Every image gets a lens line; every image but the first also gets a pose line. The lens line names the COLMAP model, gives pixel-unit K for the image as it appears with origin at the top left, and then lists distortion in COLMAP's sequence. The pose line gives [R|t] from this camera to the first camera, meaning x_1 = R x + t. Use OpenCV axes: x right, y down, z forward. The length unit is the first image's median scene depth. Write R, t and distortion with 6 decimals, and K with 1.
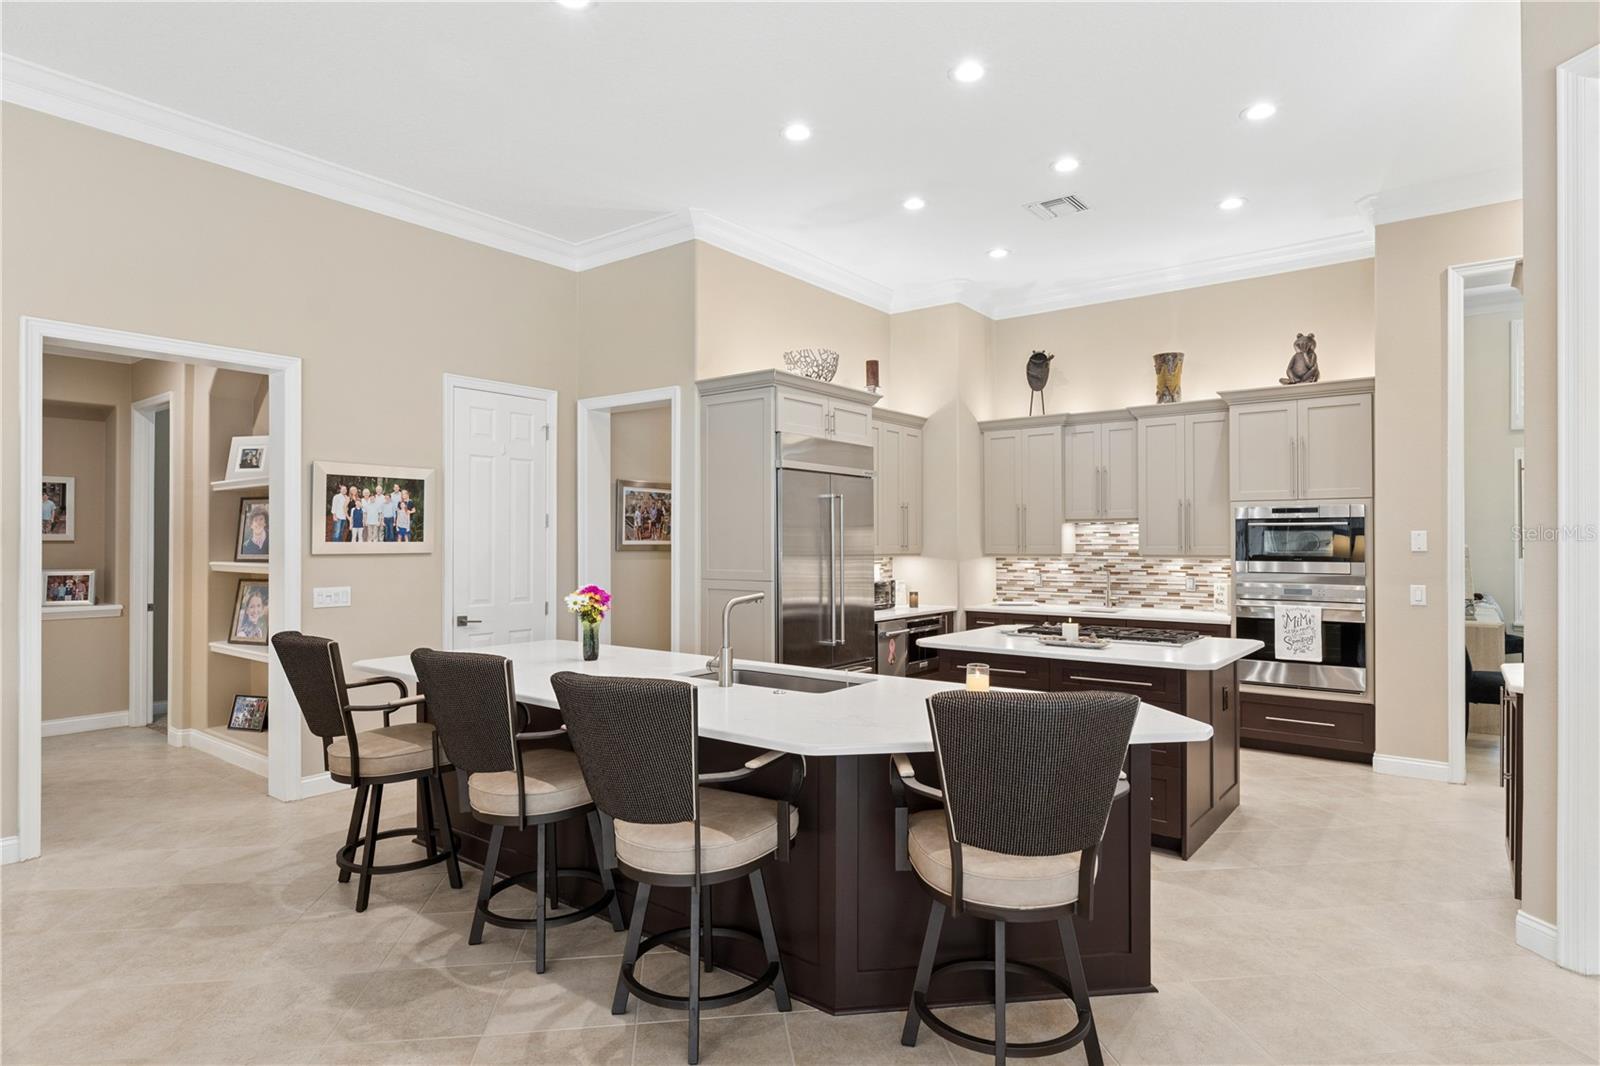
lens RADIAL K [[893.2, 0, 769.0], [0, 893.2, 536.2], [0, 0, 1]] dist [-0.000355, -0.000292]
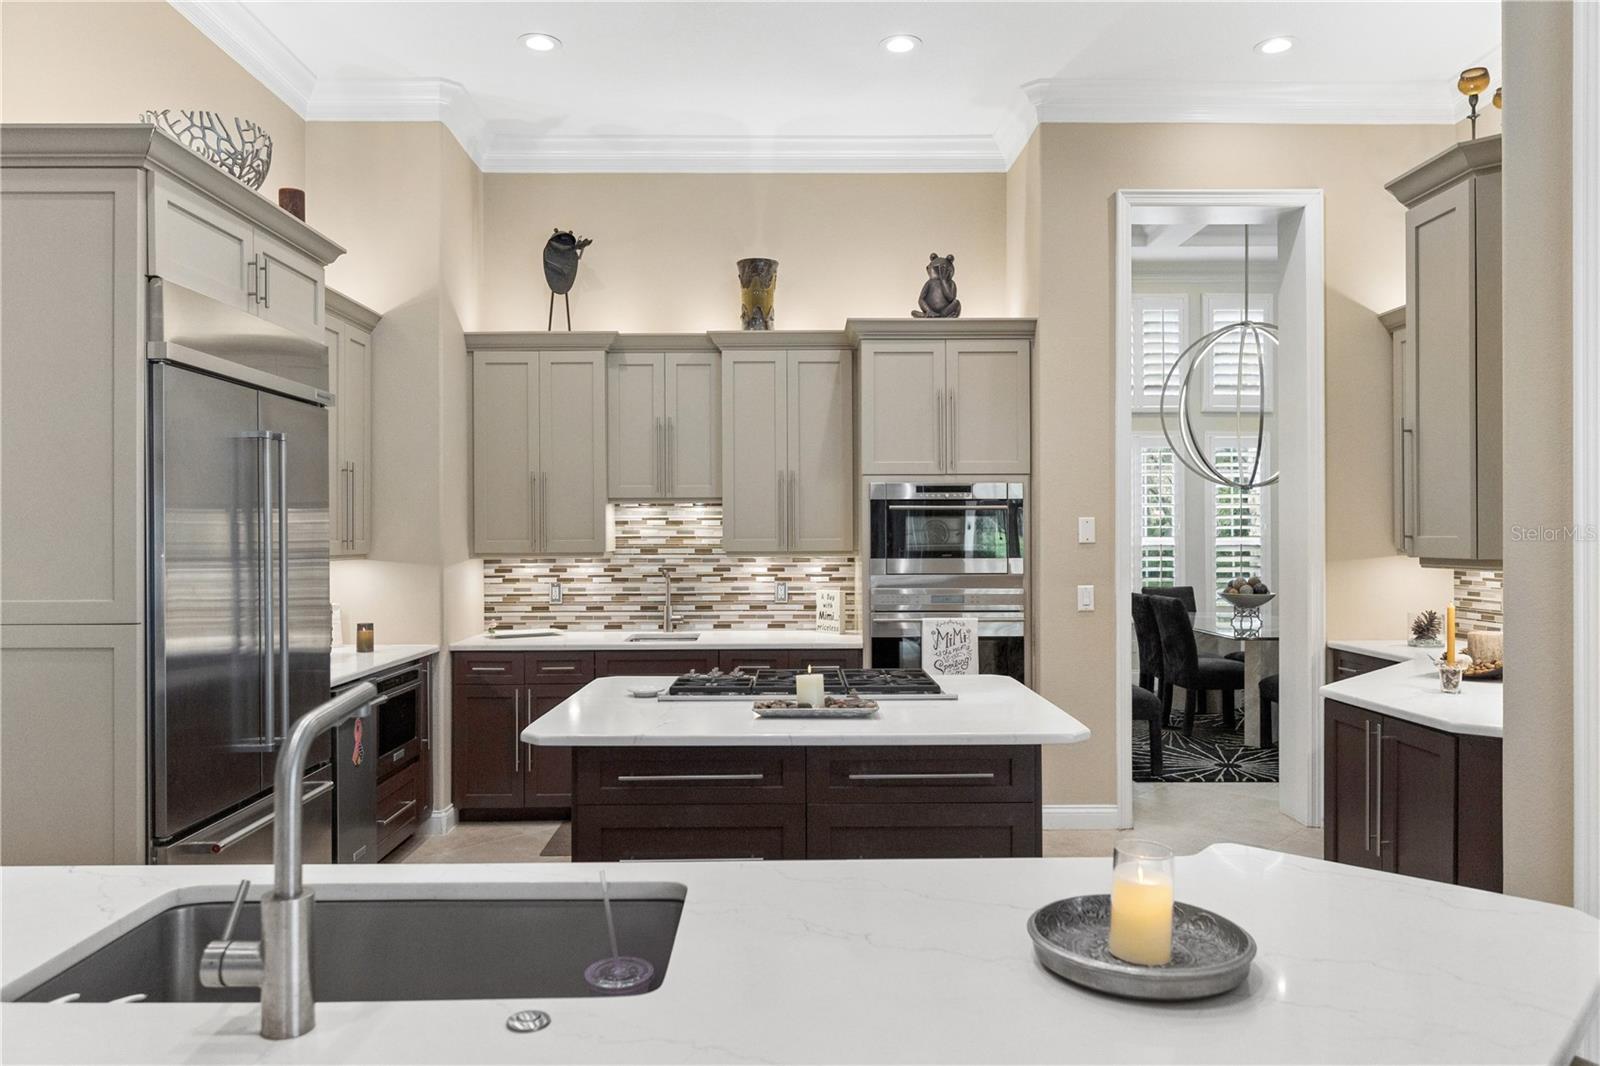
lens RADIAL K [[1114.2, 0, 800.0], [0, 1114.2, 533.0], [0, 0, 1]] dist [0.003083, 0.000030]
pose [[0.768108, 0.000164, 0.640320, -0.080536], [-0.000270, 1.000000, 0.000068, 0.006657], [-0.640320, -0.000226, 0.768108, 0.317365]]
